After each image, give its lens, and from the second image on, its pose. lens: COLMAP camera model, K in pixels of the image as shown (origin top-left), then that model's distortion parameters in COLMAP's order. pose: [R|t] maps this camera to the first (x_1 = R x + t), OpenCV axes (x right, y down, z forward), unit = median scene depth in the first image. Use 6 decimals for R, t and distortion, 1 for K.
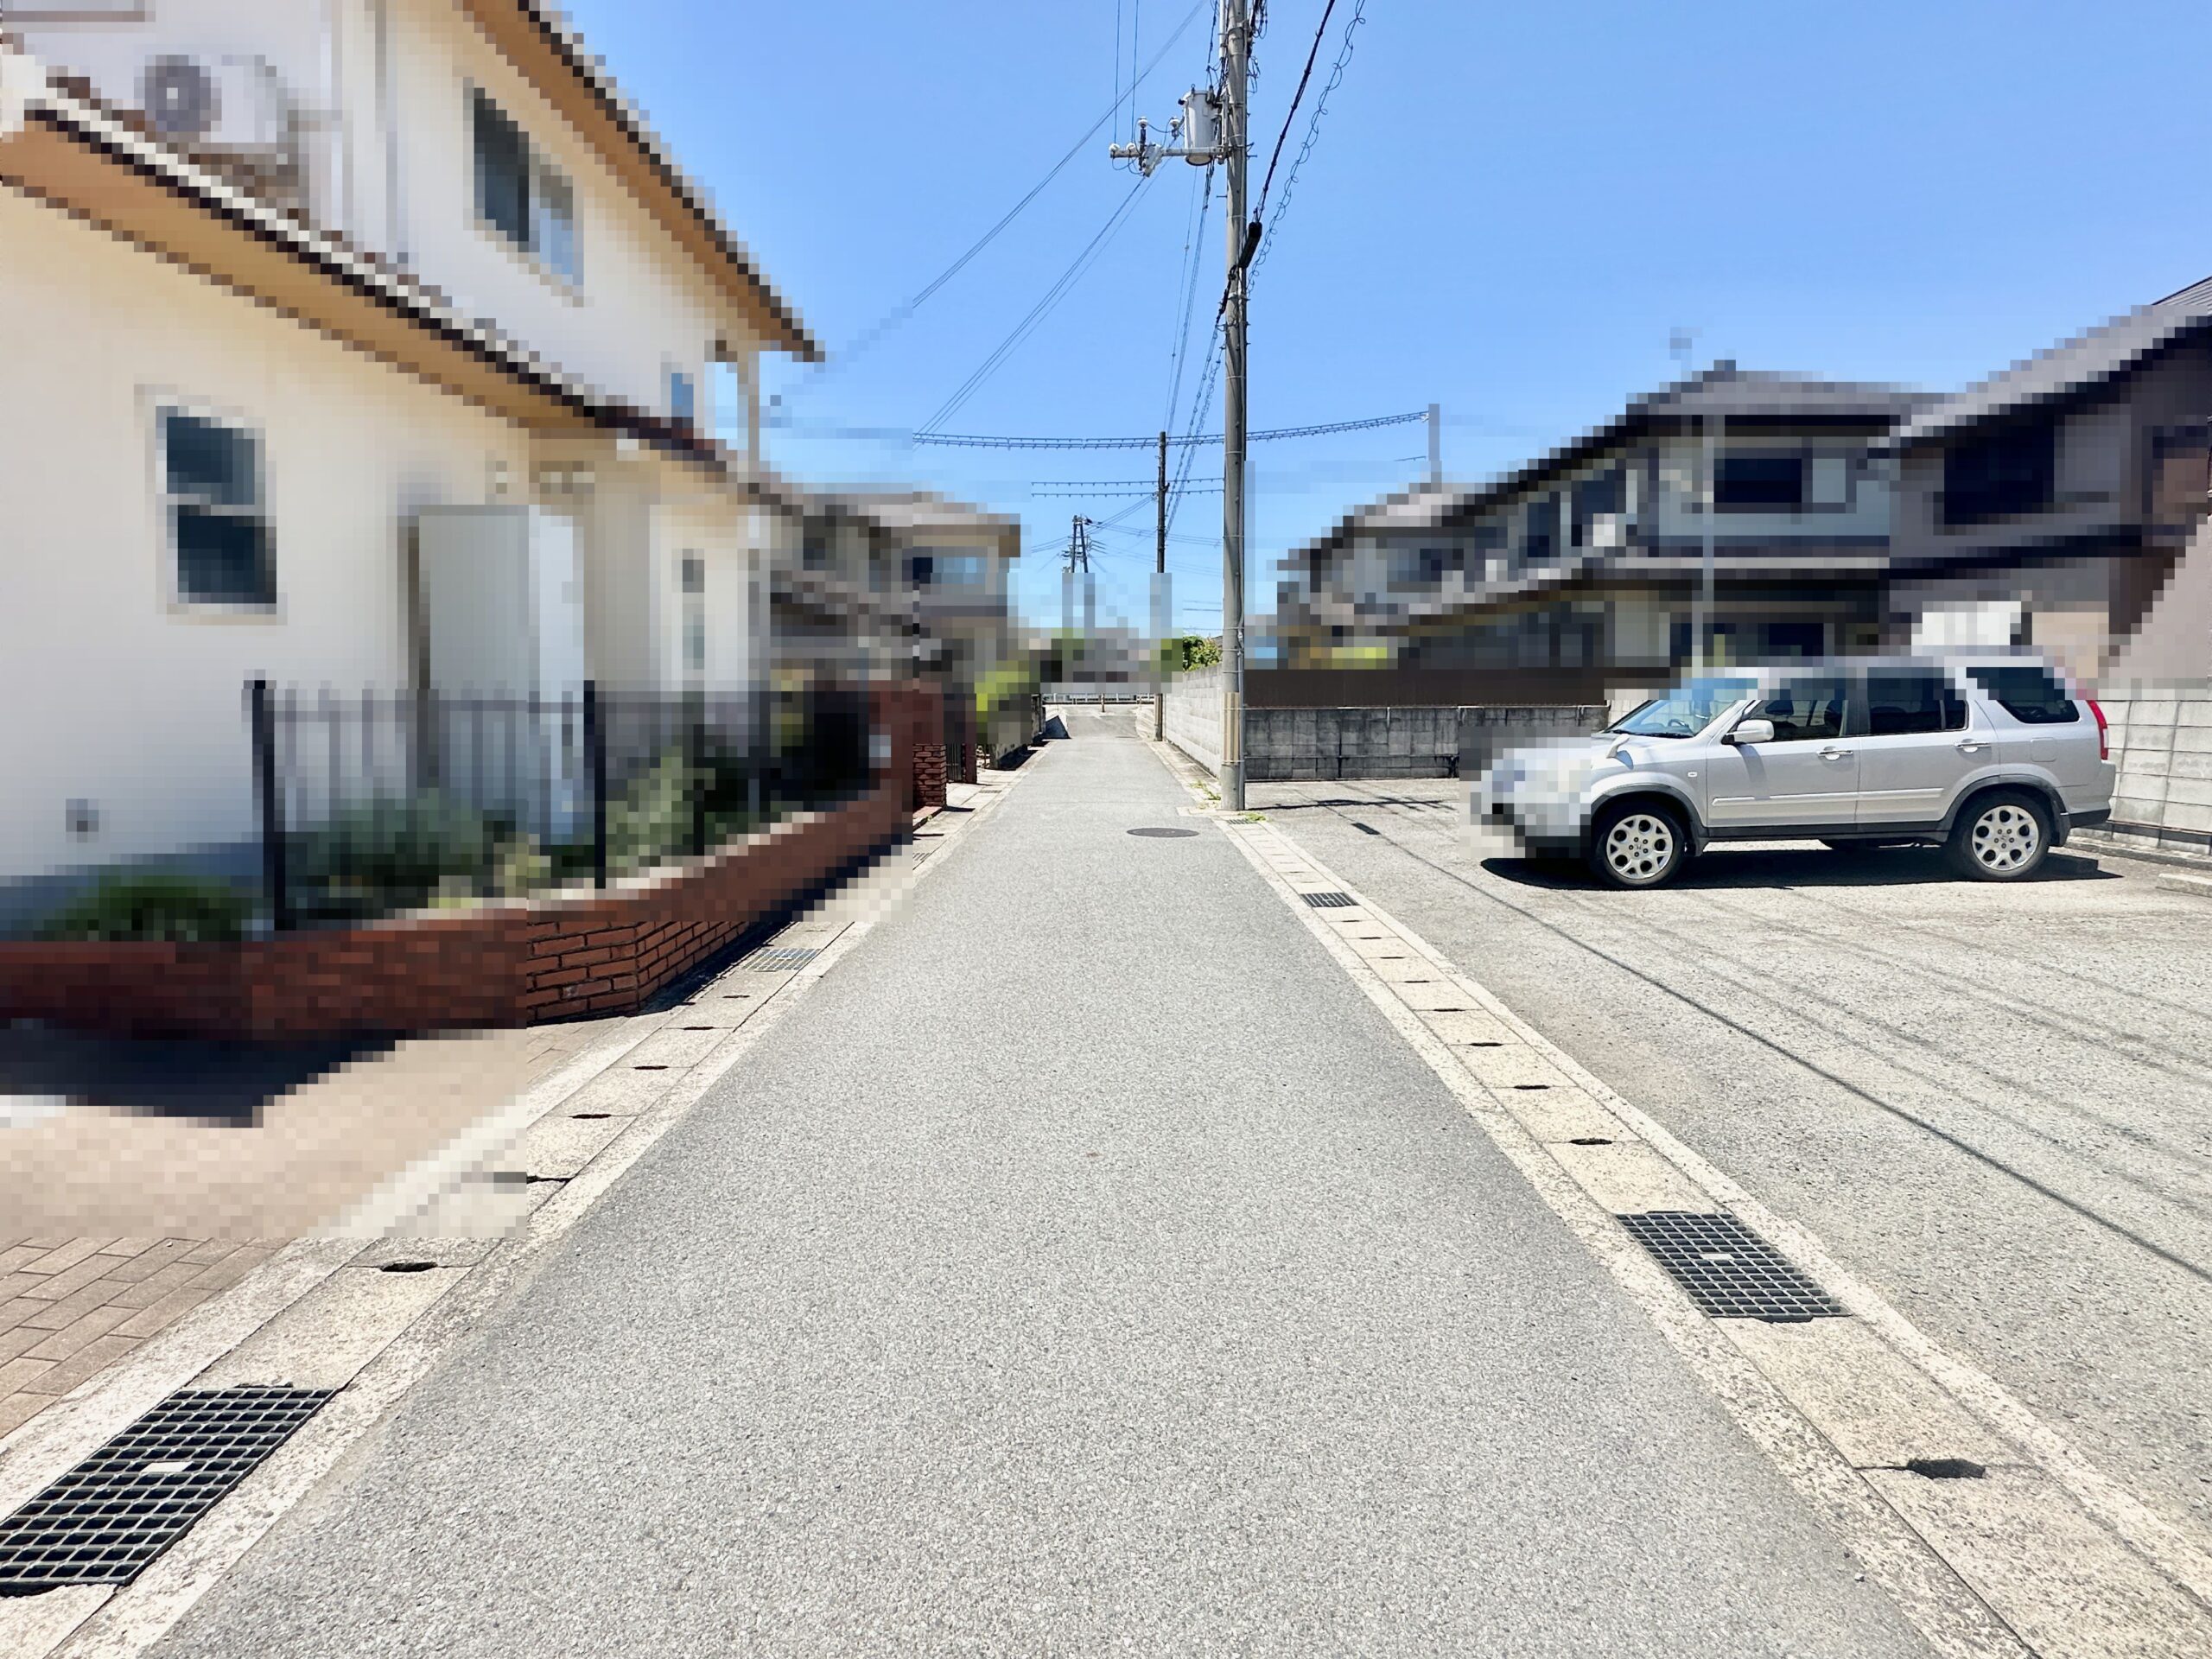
lens RADIAL K [[1071.0, 0, 1106.7], [0, 1071.0, 824.7], [0, 0, 1]] dist [-0.003796, 0.000844]
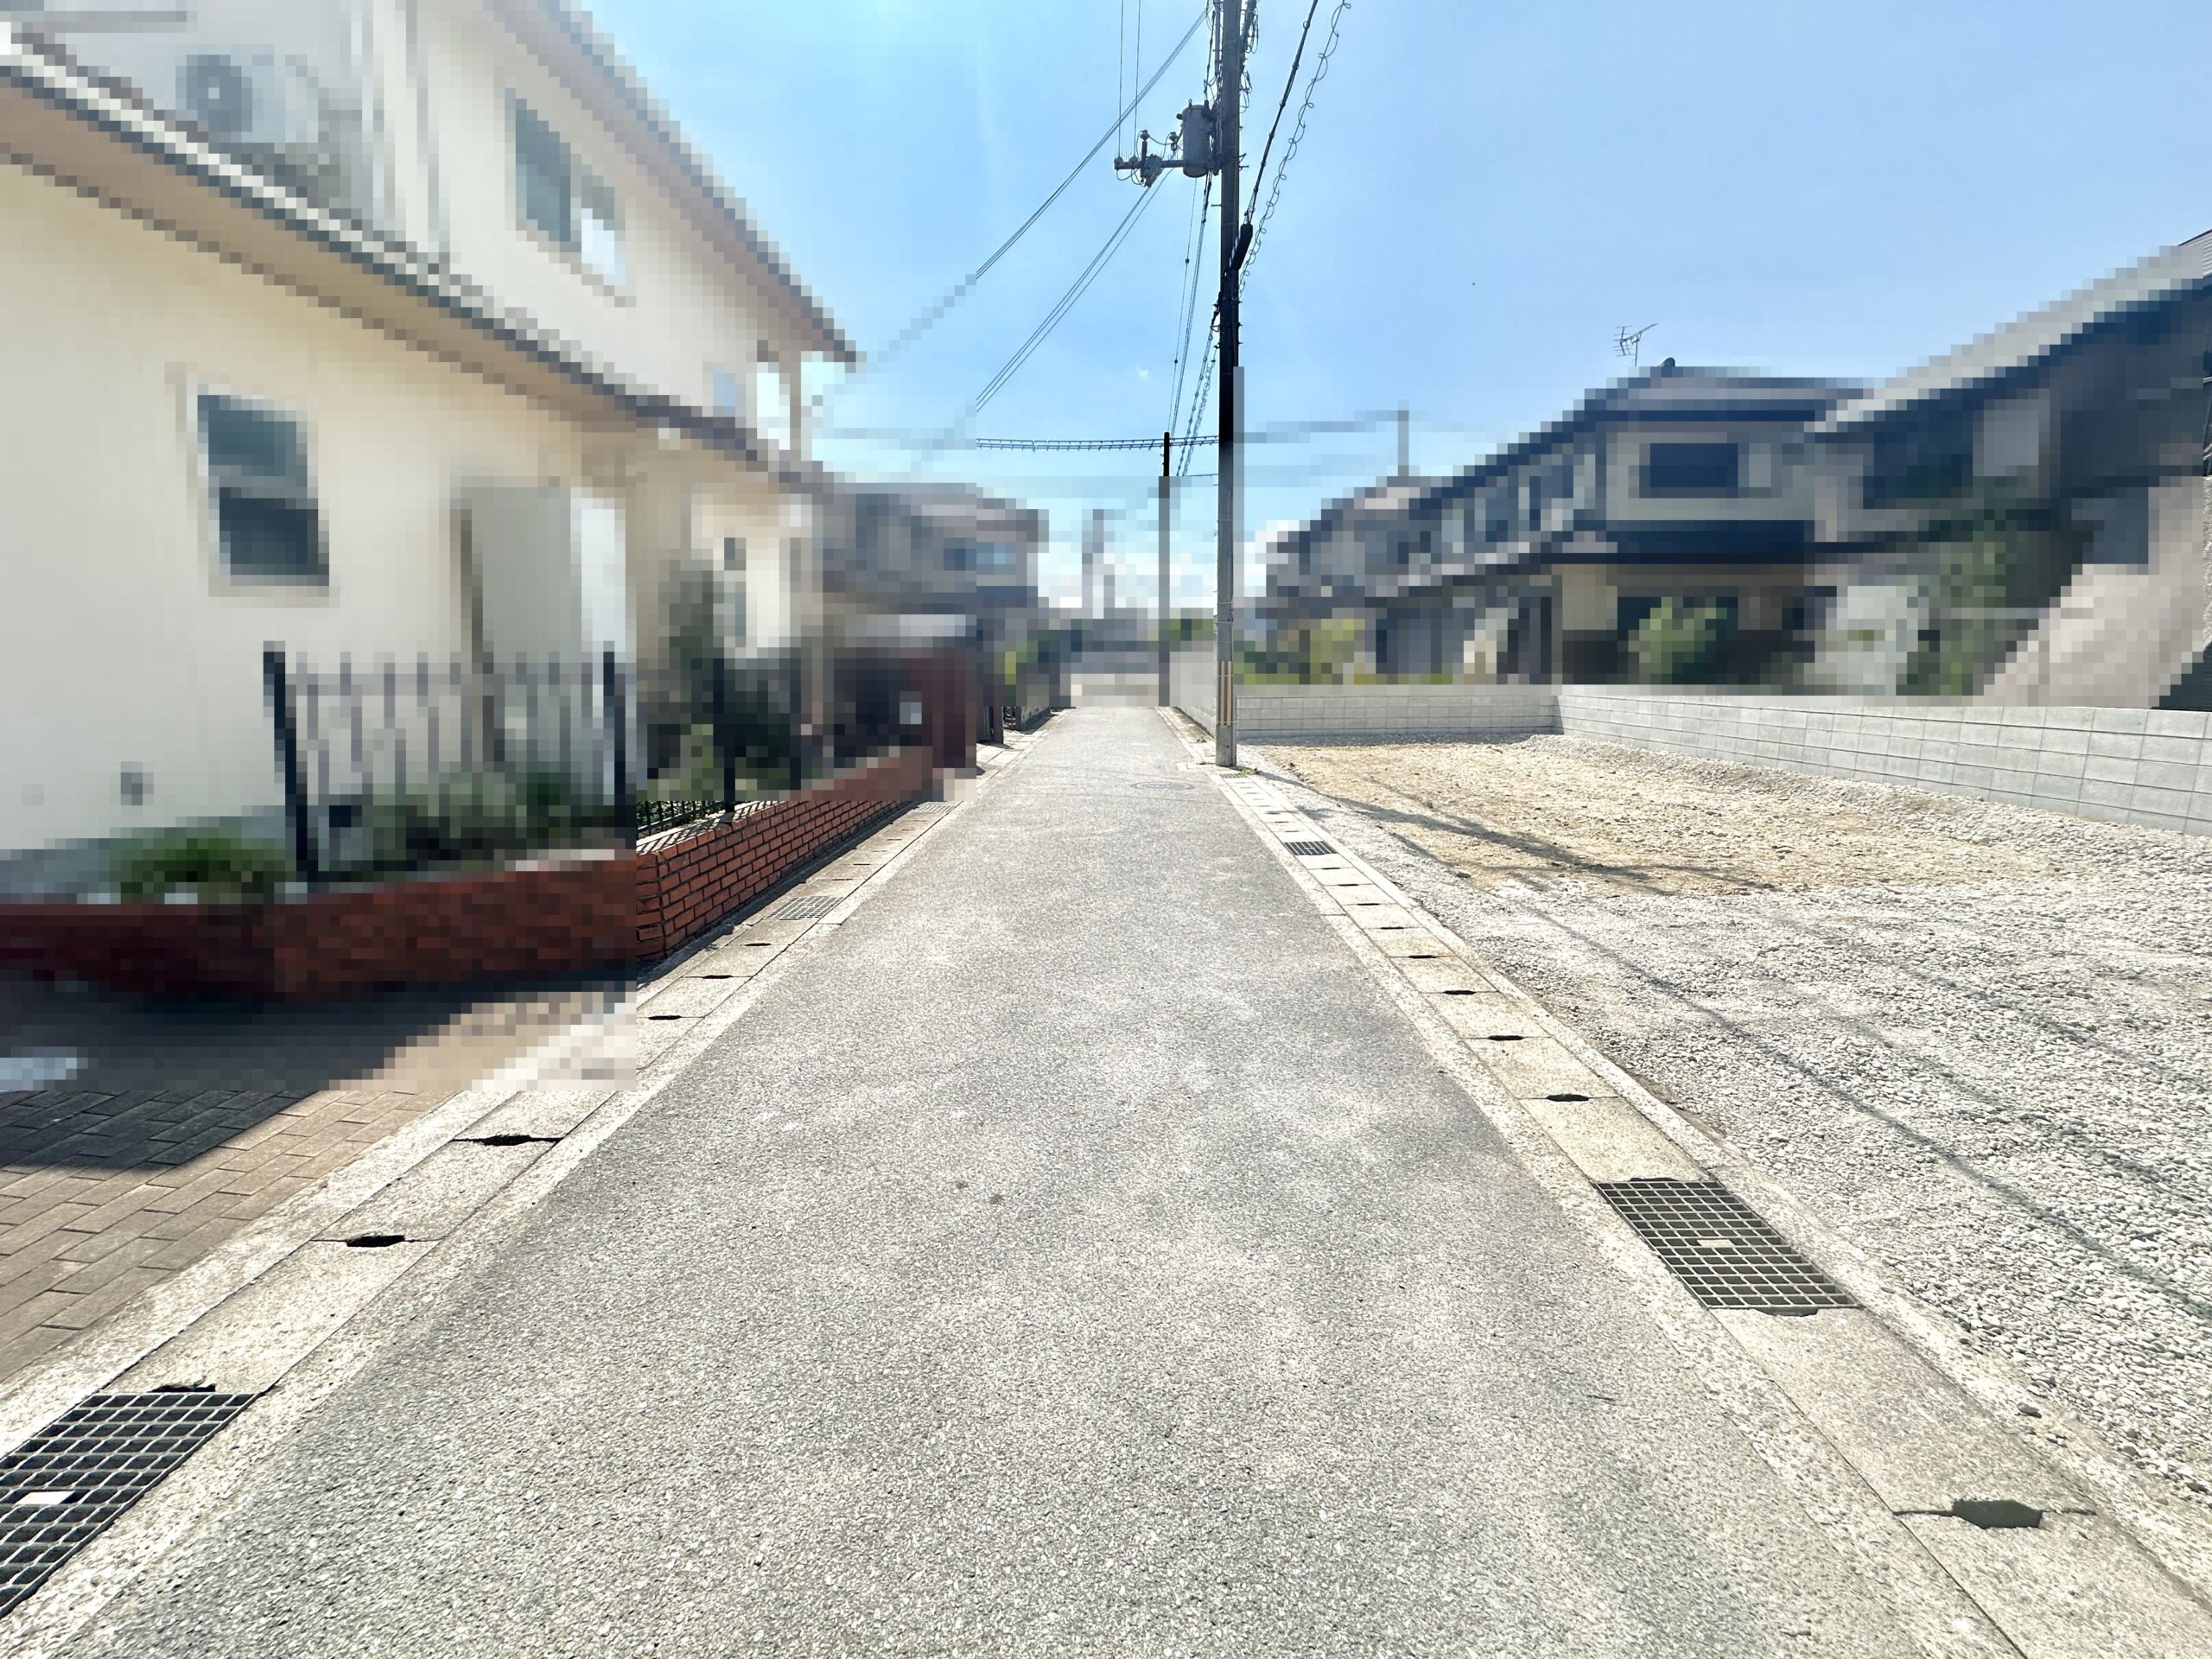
lens RADIAL K [[902.5, 0, 1110.4], [0, 902.5, 826.8], [0, 0, 1]] dist [-0.001138, 0.000229]
pose [[0.999894, -0.004642, -0.013826, 0.027547], [0.005403, 0.998444, 0.055494, -0.008285], [0.013547, -0.055563, 0.998363, 0.130064]]
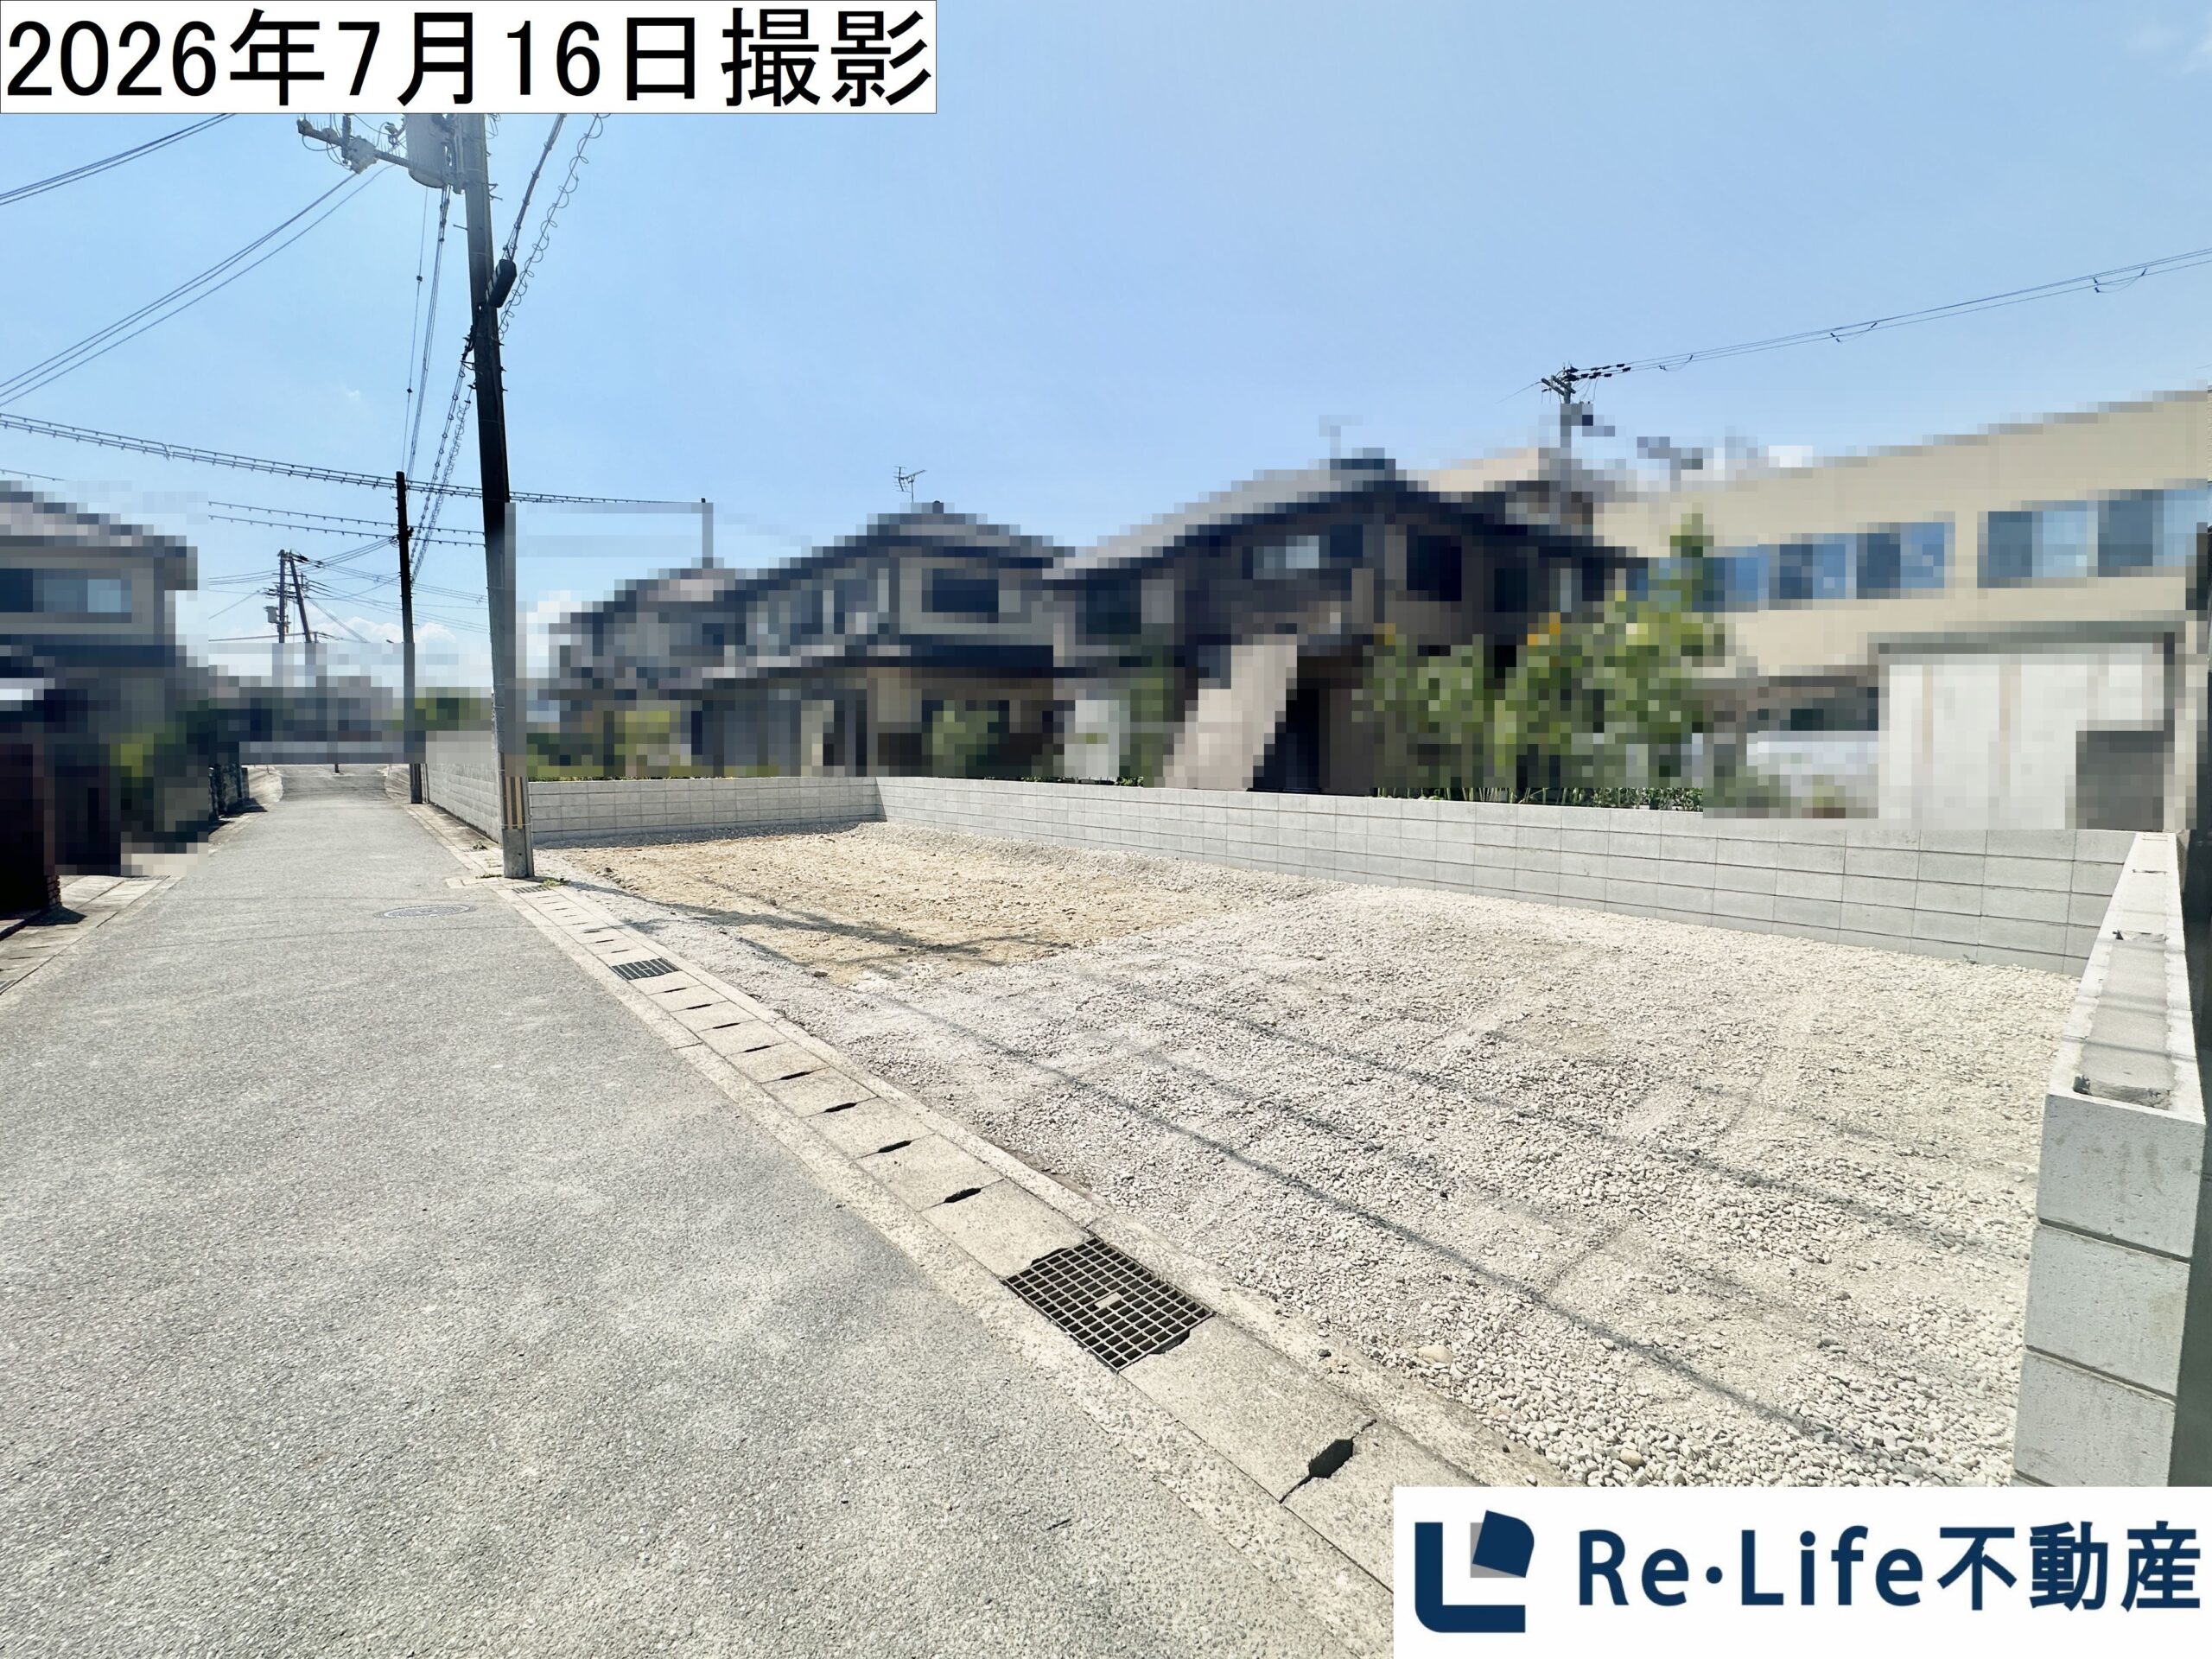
lens RADIAL K [[902.5, 0, 1110.4], [0, 902.5, 826.8], [0, 0, 1]] dist [-0.001138, 0.000229]
pose [[0.762975, -0.051655, 0.644361, 0.018234], [0.076852, 0.996981, -0.011077, -0.029365], [-0.641843, 0.057972, 0.764641, 0.189592]]
